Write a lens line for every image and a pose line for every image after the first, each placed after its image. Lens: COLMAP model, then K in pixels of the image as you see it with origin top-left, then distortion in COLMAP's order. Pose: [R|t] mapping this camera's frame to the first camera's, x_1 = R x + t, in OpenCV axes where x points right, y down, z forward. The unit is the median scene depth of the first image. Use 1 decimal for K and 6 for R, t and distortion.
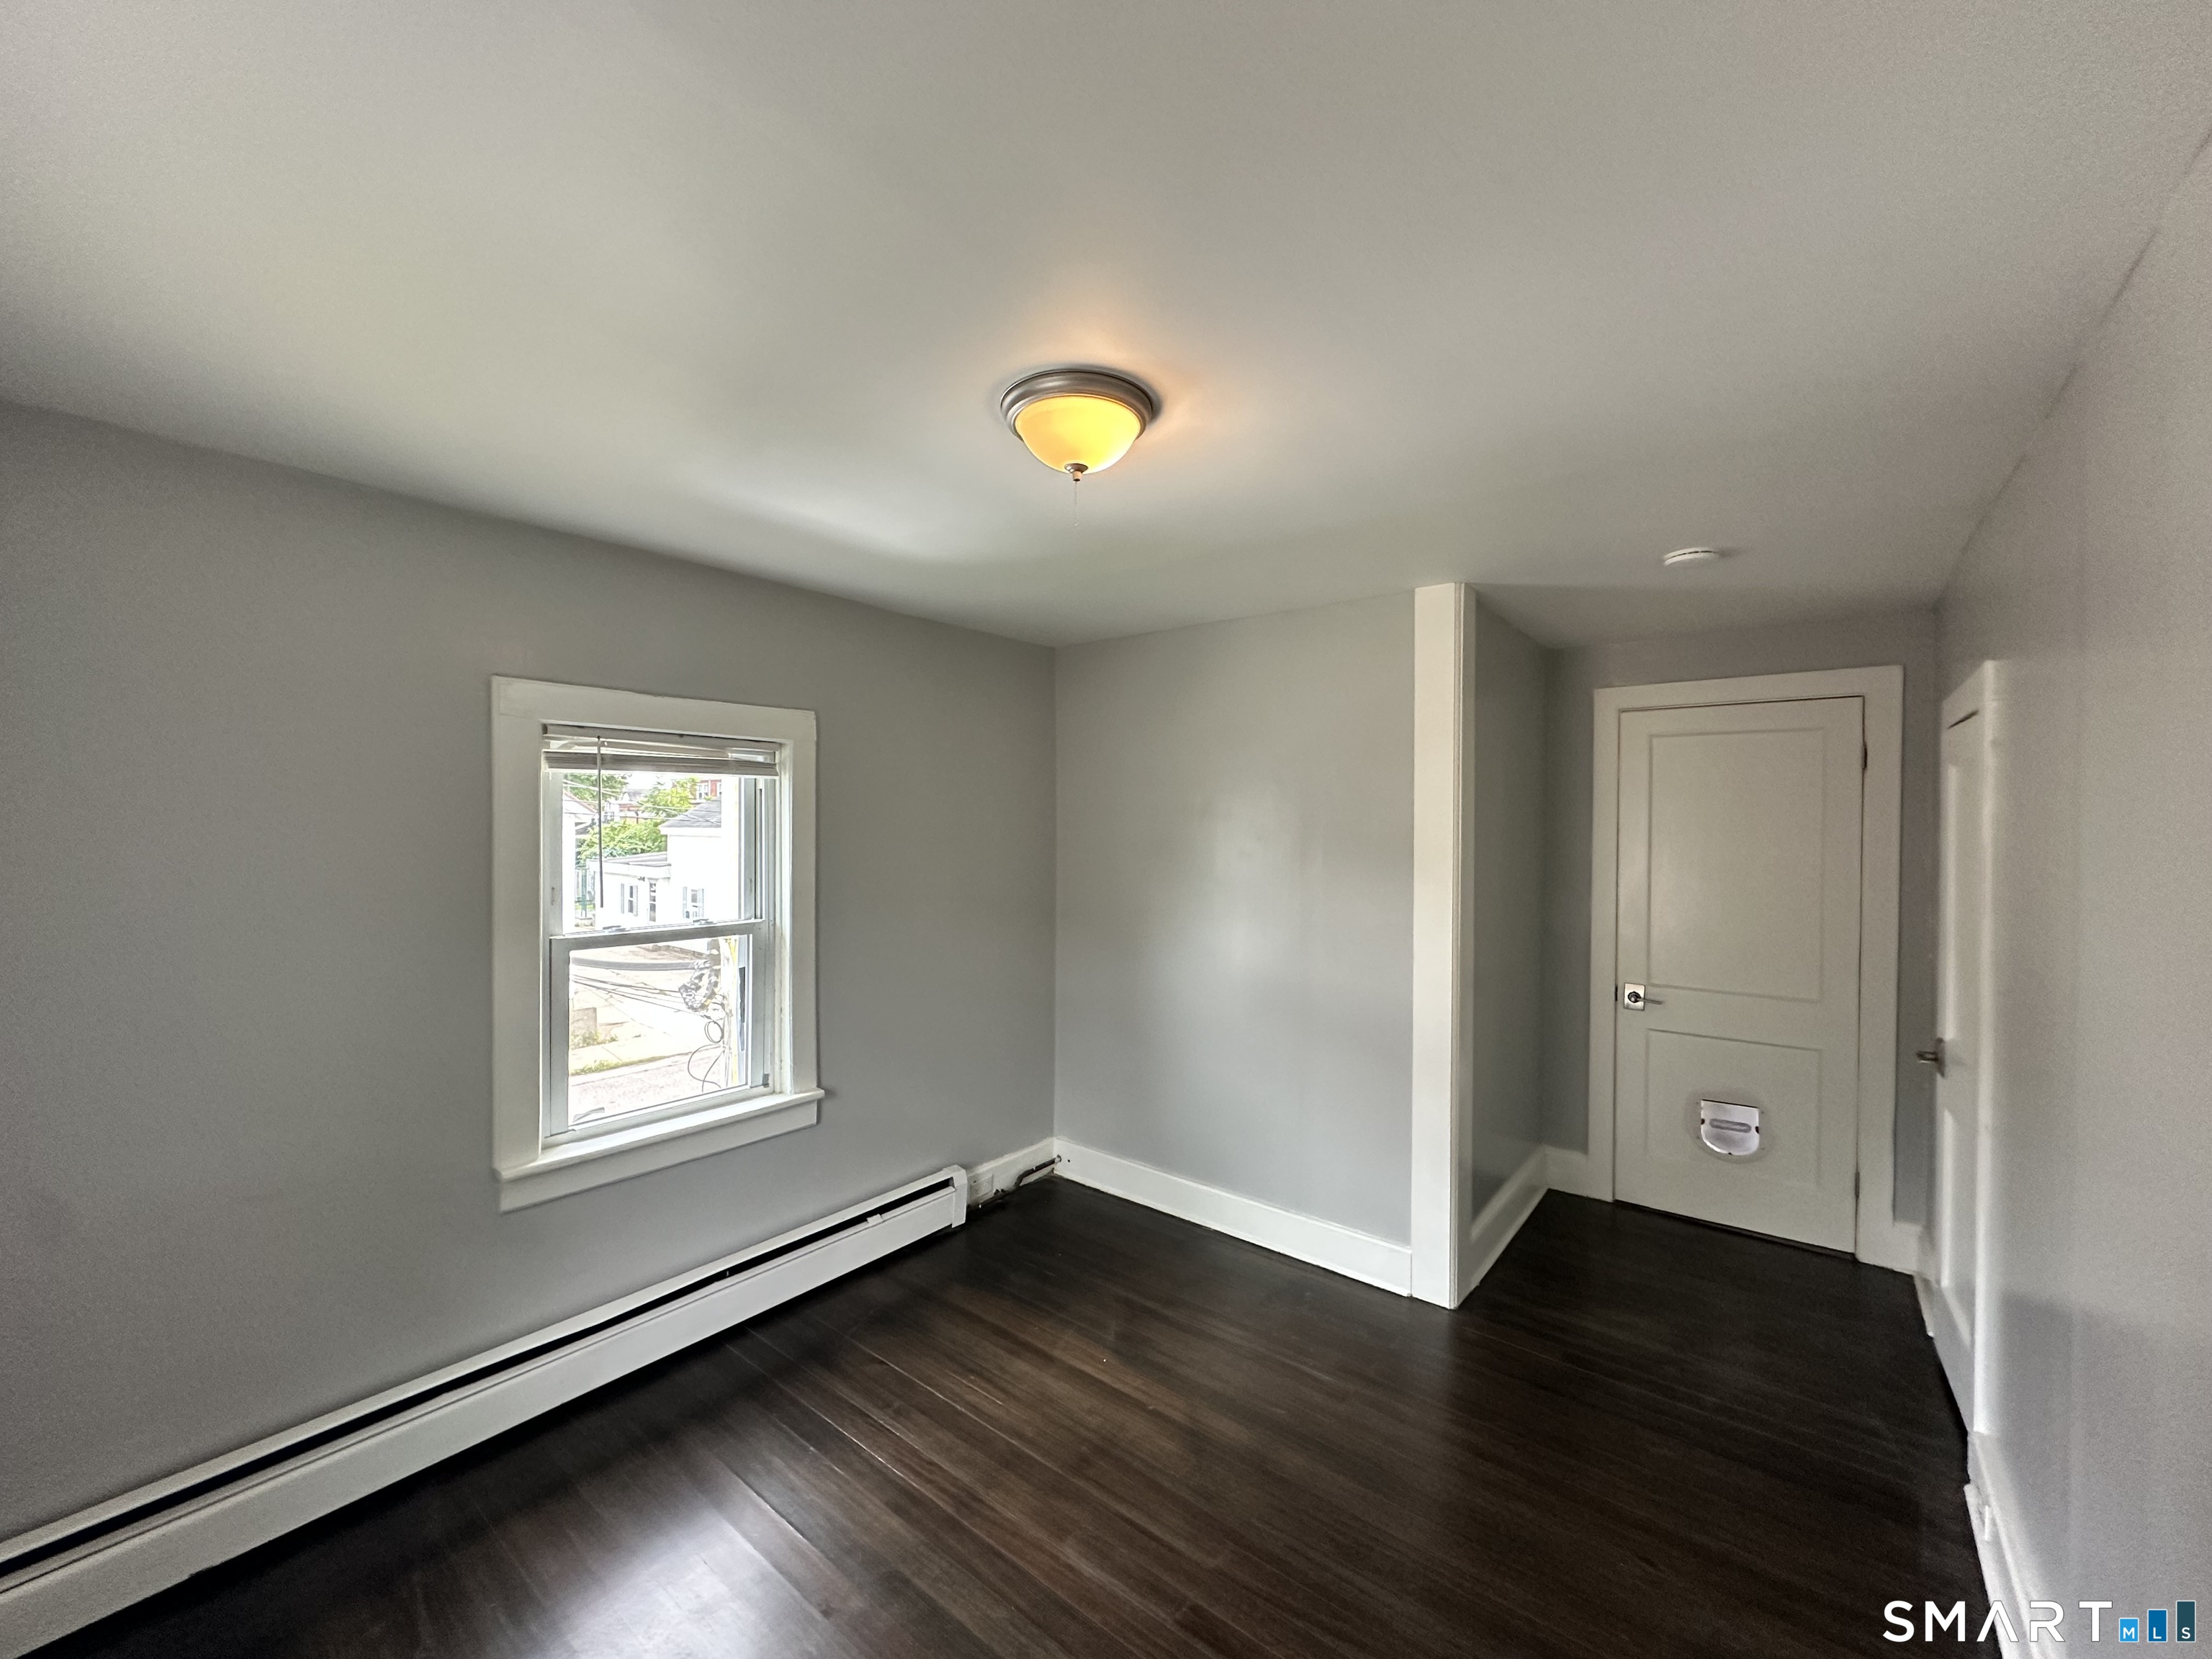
lens RADIAL K [[879.8, 0, 1103.4], [0, 879.8, 831.0], [0, 0, 1]] dist [-0.002795, 0.000400]
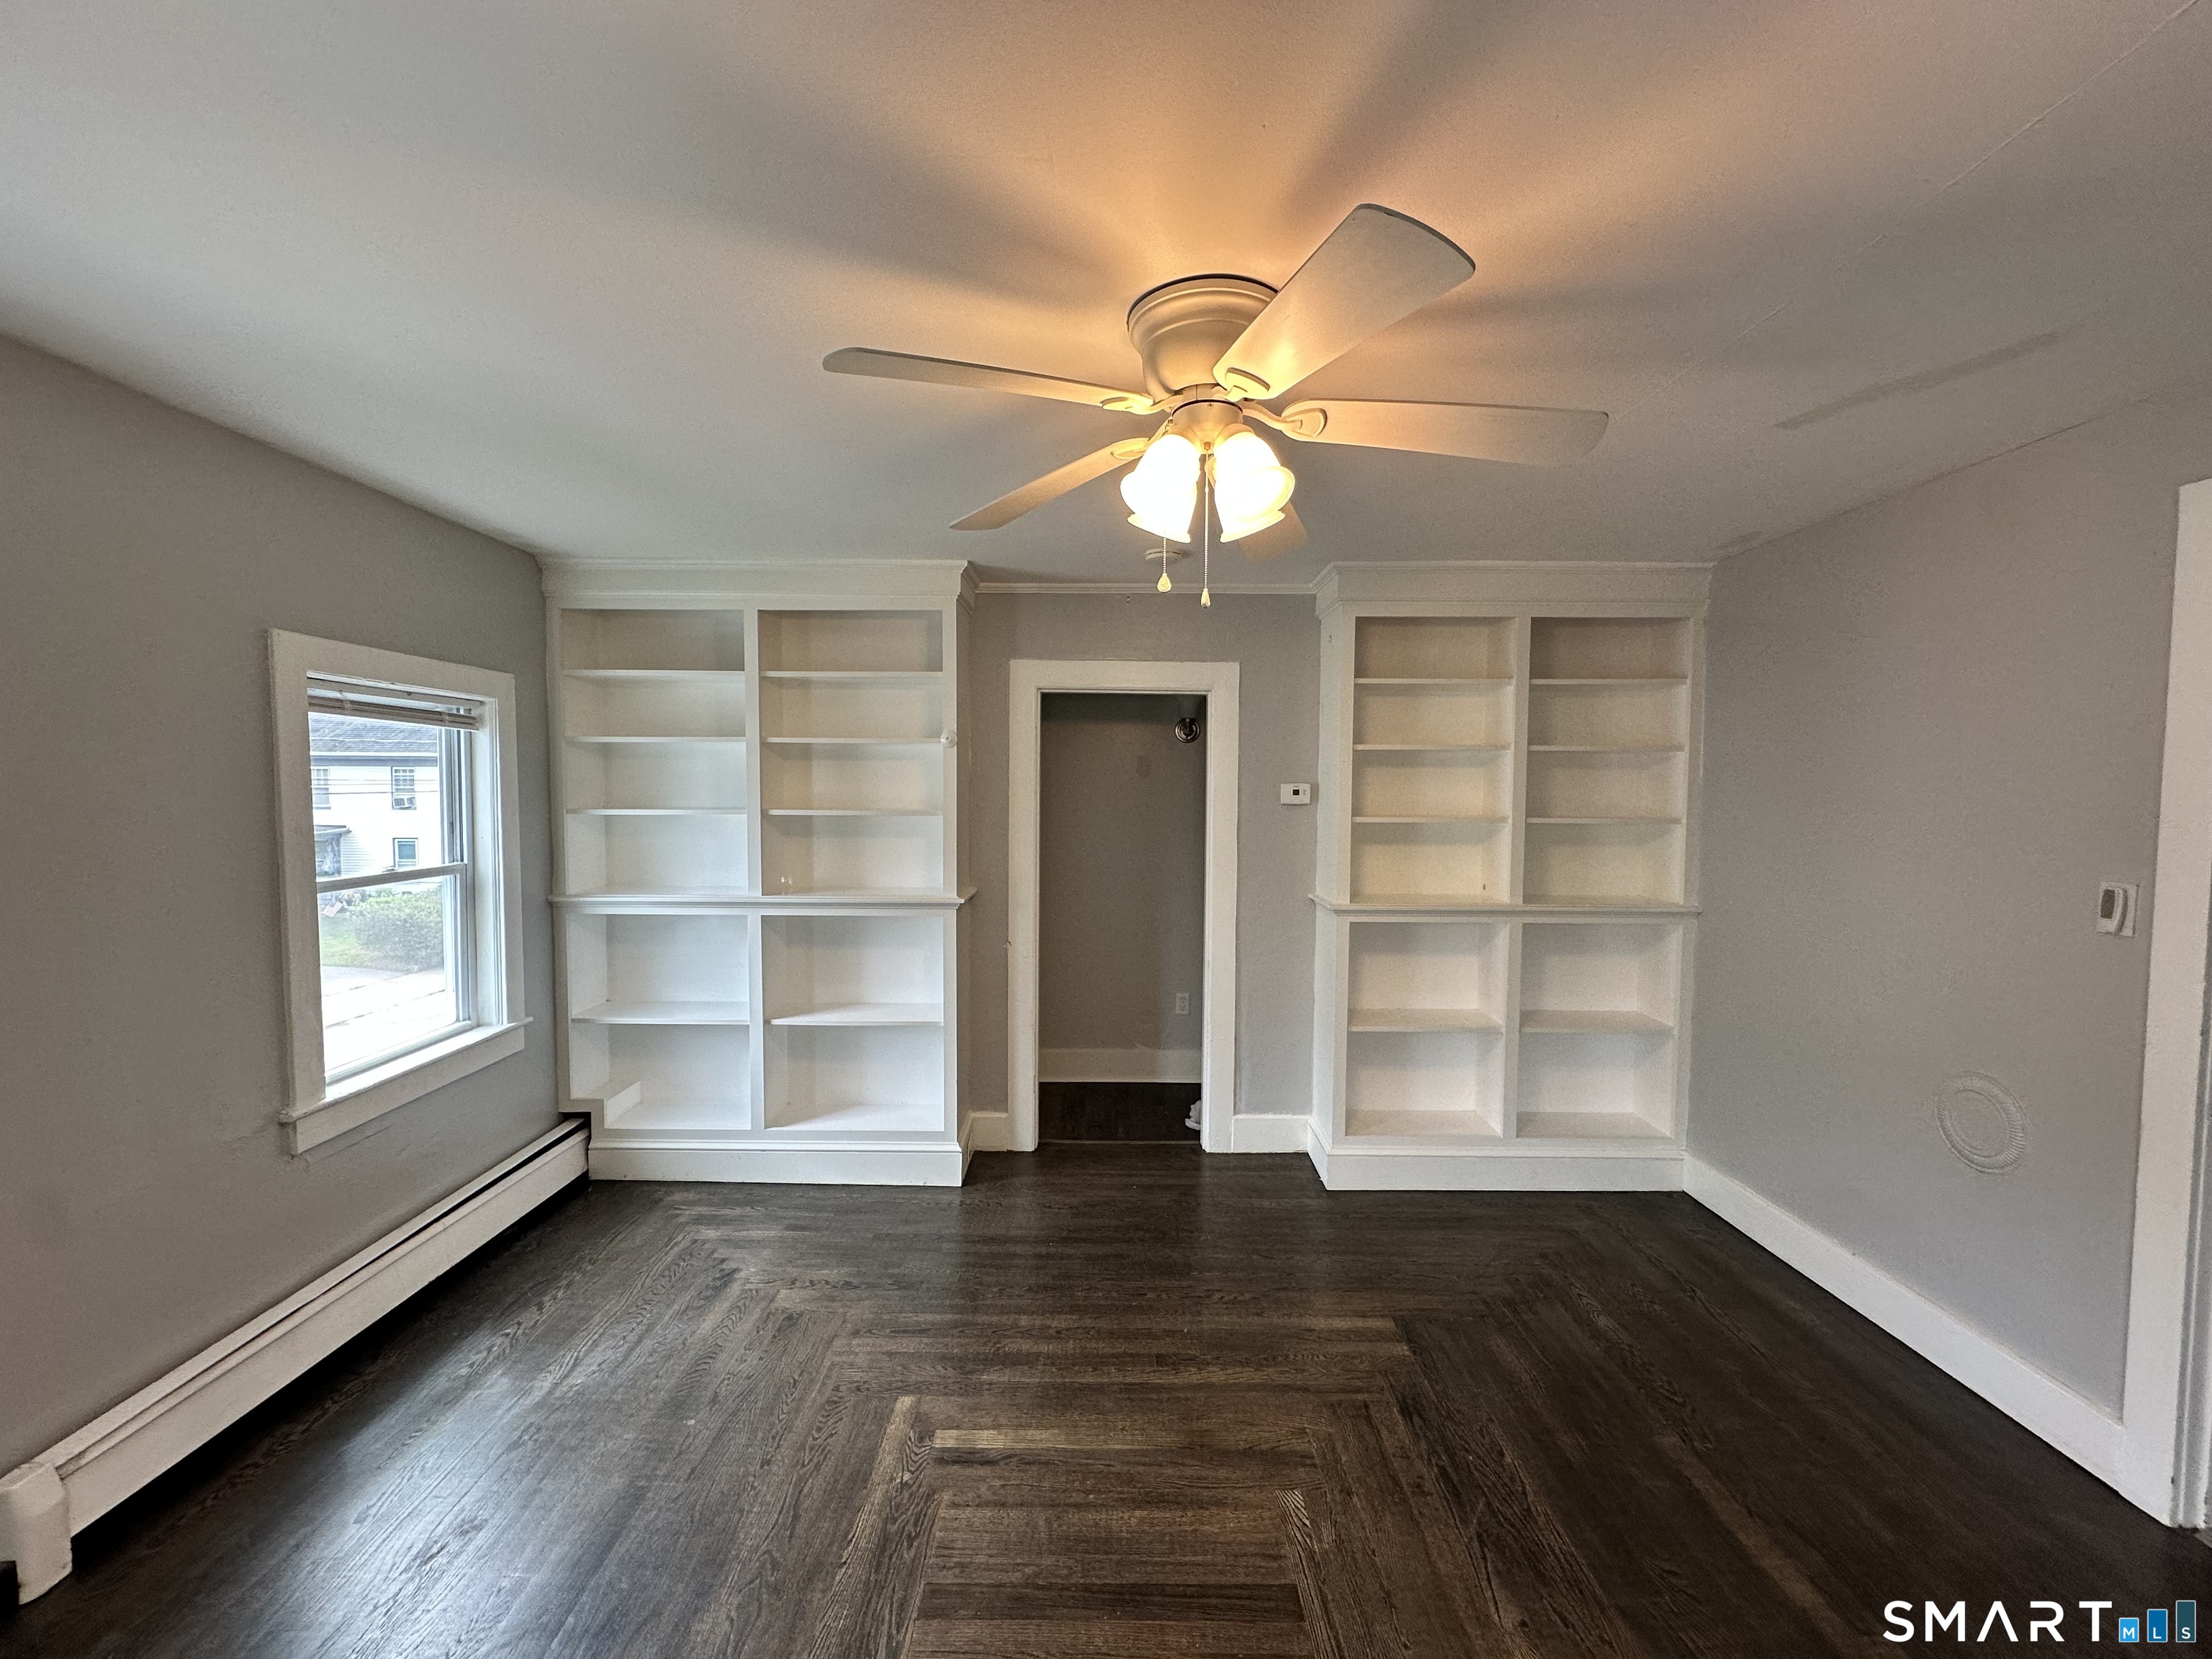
lens RADIAL K [[879.8, 0, 1103.4], [0, 879.8, 831.0], [0, 0, 1]] dist [-0.002795, 0.000400]
pose [[0.778400, -0.037131, 0.626669, -0.456846], [0.001683, 0.998369, 0.057065, 0.000801], [-0.627766, -0.043364, 0.777193, -0.295751]]
